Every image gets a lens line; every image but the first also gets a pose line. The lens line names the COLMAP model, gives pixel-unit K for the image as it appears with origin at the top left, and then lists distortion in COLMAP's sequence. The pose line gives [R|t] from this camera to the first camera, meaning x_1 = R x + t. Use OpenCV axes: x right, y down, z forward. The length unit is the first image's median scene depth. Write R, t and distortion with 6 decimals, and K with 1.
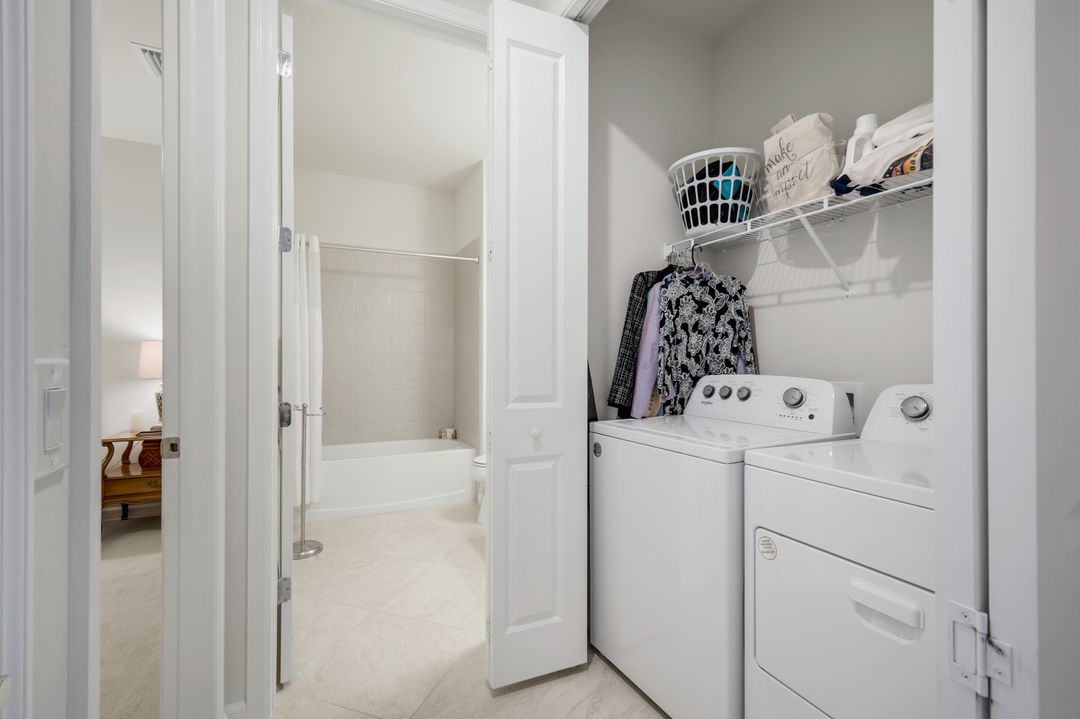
lens RADIAL K [[488.6, 0, 532.9], [0, 488.6, 358.4], [0, 0, 1]] dist [0.002700, -0.000060]
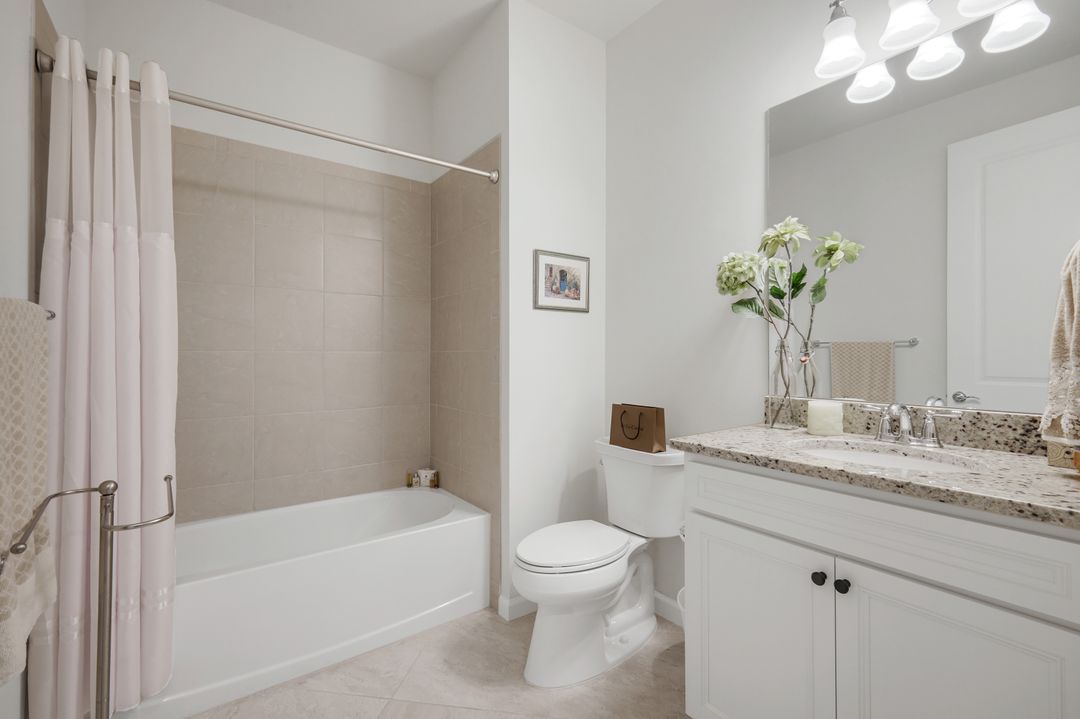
lens RADIAL K [[488.6, 0, 545.1], [0, 488.6, 356.4], [0, 0, 1]] dist [0.002700, -0.000060]
pose [[0.979208, -0.002061, 0.202850, -0.152953], [0.001567, 0.999995, 0.002598, 0.002459], [-0.202854, -0.002226, 0.979206, 0.392239]]
